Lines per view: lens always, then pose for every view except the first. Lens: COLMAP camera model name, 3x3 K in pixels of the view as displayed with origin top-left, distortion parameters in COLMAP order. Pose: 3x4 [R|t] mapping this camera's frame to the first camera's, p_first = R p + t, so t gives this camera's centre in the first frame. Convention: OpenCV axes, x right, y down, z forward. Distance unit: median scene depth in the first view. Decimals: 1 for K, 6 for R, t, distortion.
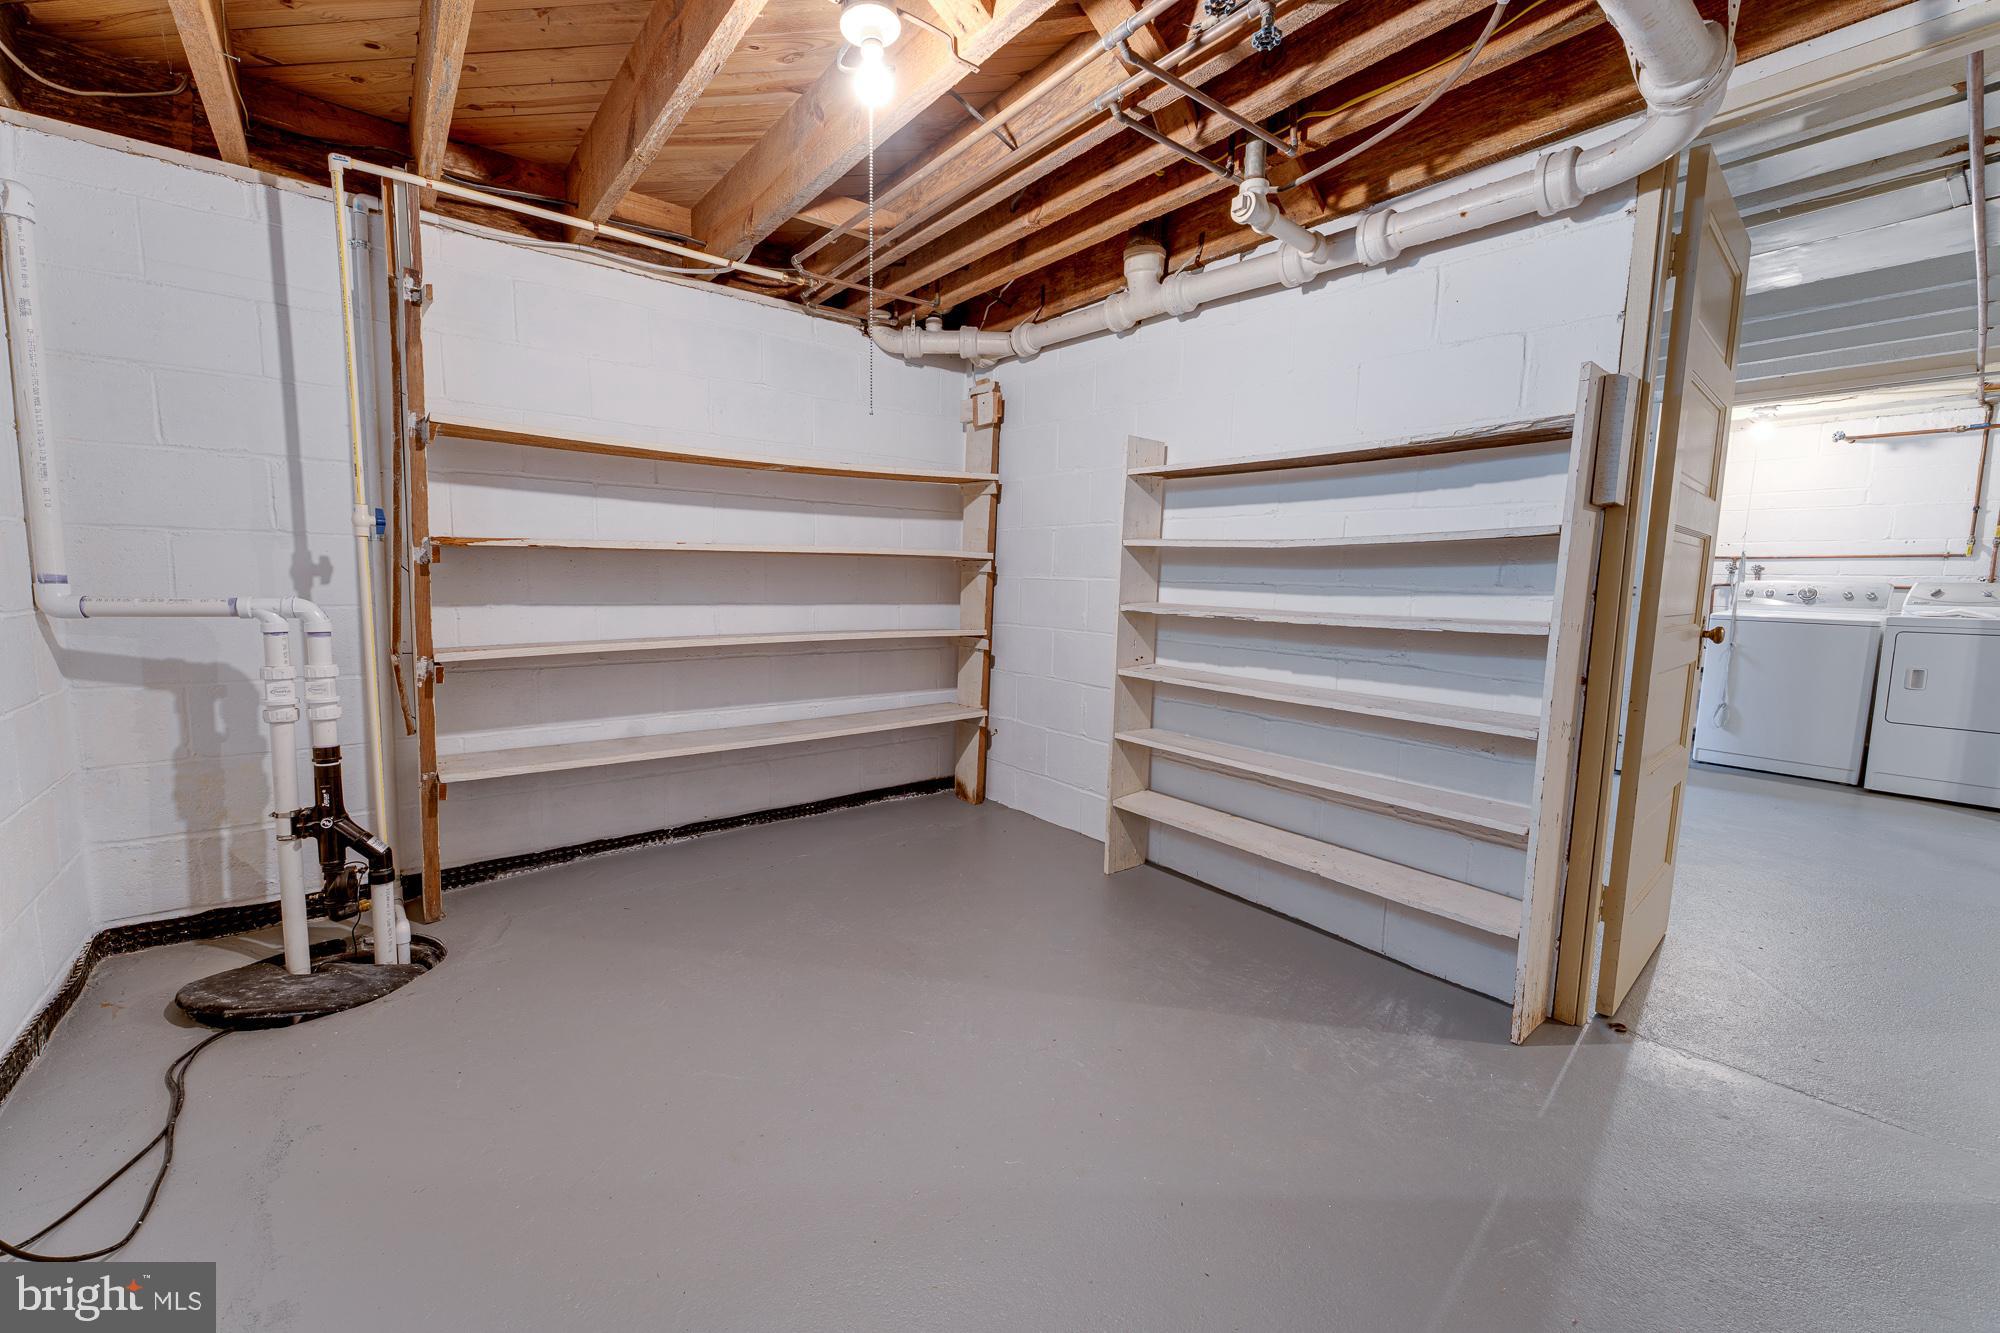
lens RADIAL K [[783.1, 0, 1000.0], [0, 783.1, 666.5], [0, 0, 1]] dist [0.001662, 0.000227]
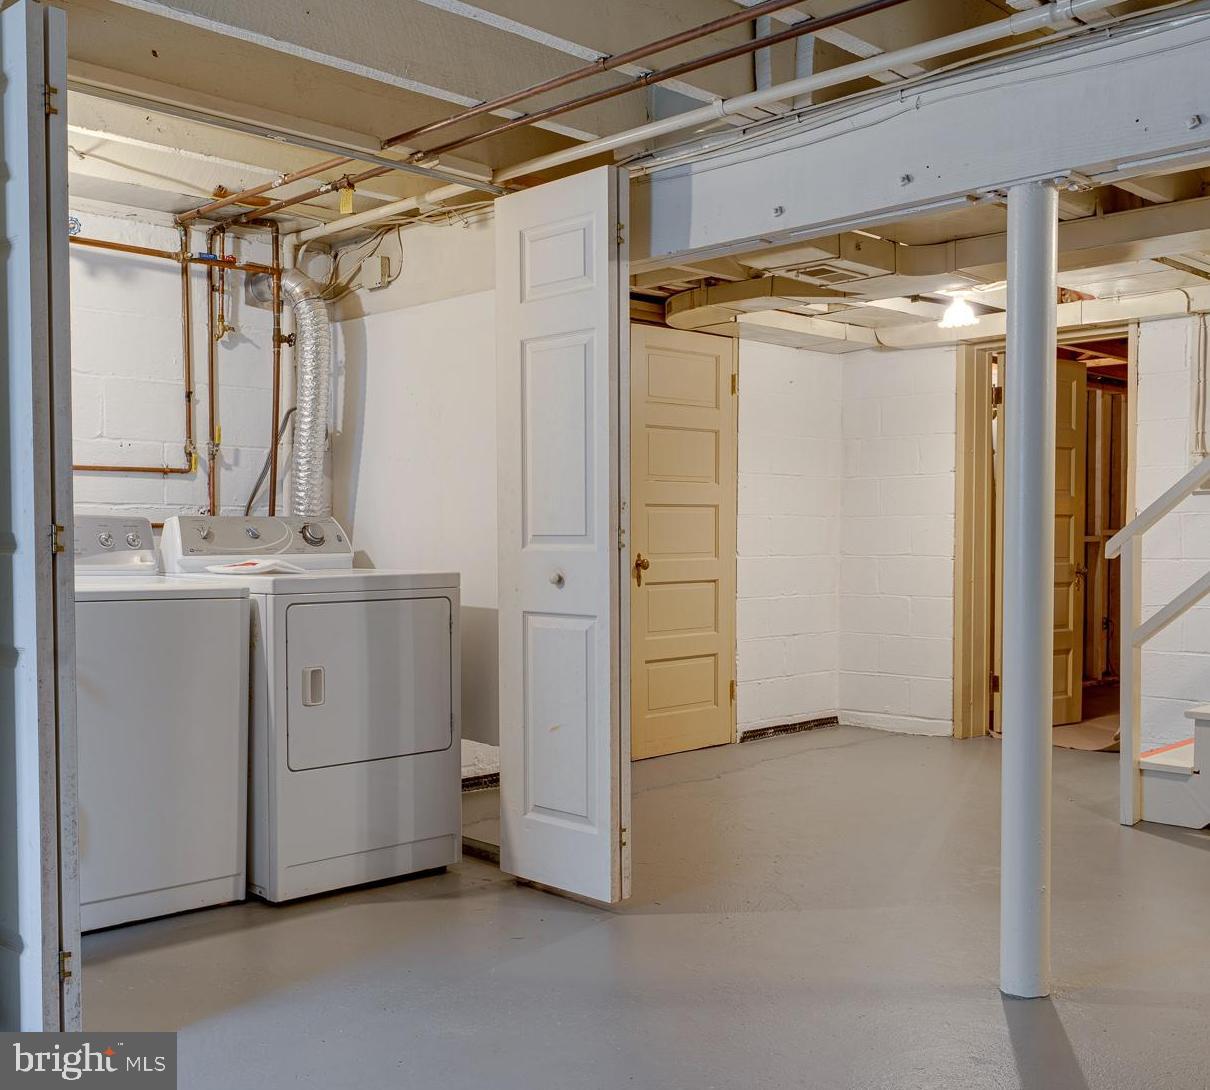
lens RADIAL K [[1334.3, 0, 604.3], [0, 1334.3, 572.2], [0, 0, 1]] dist [0.009250, 0.039635]
pose [[-0.097298, -0.037906, 0.994533, 0.184945], [0.114264, 0.992241, 0.048997, -0.077676], [-0.988674, 0.118406, -0.092212, 0.778396]]
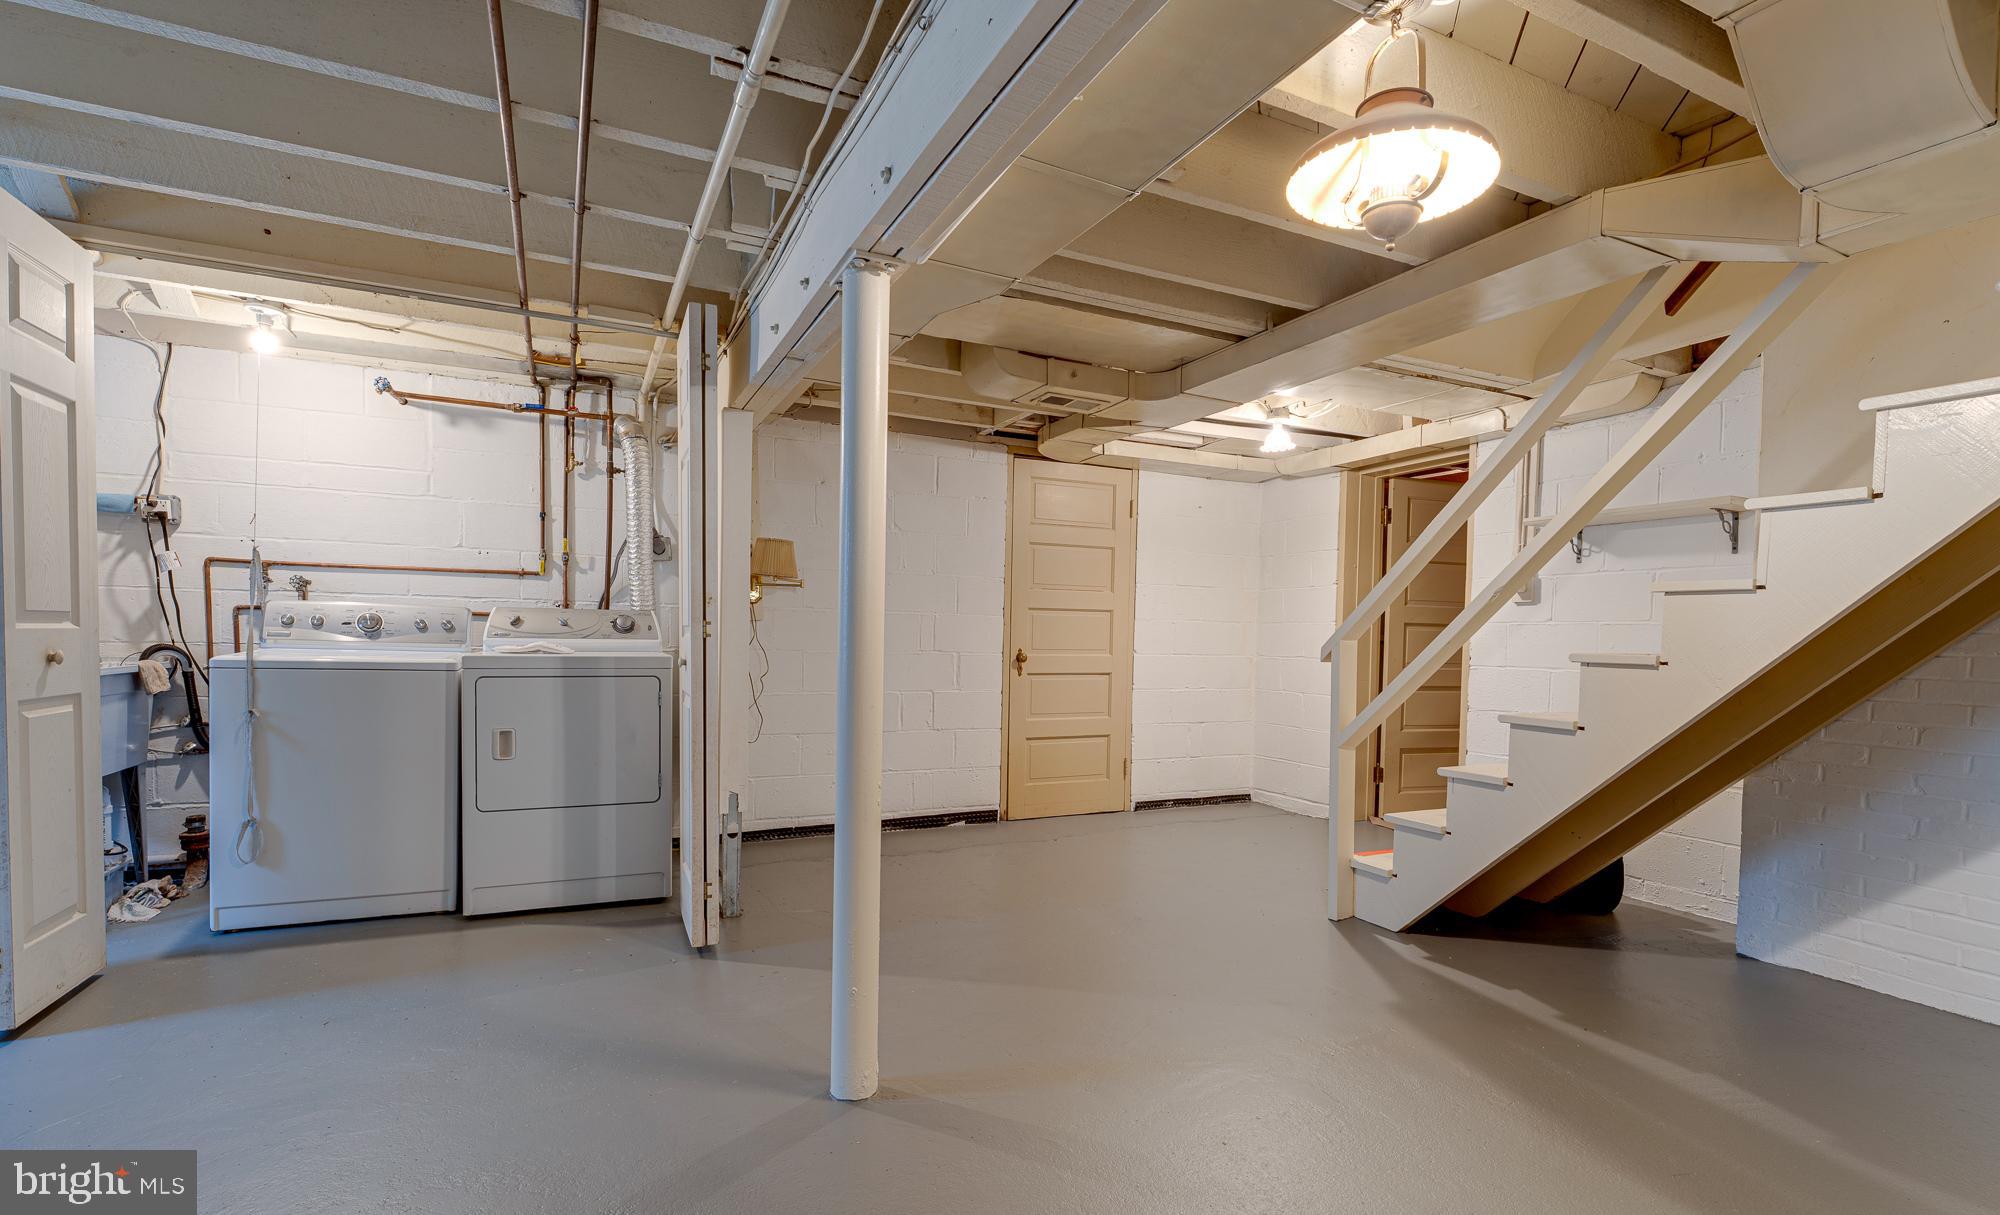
lens RADIAL K [[968.7, 0, 1061.5], [0, 968.7, 663.5], [0, 0, 1]] dist [-0.000219, -0.000408]
pose [[0.198125, -0.035198, 0.979545, 0.386353], [0.093173, 0.995506, 0.016926, -0.020902], [-0.975738, 0.087914, 0.200514, 0.308629]]
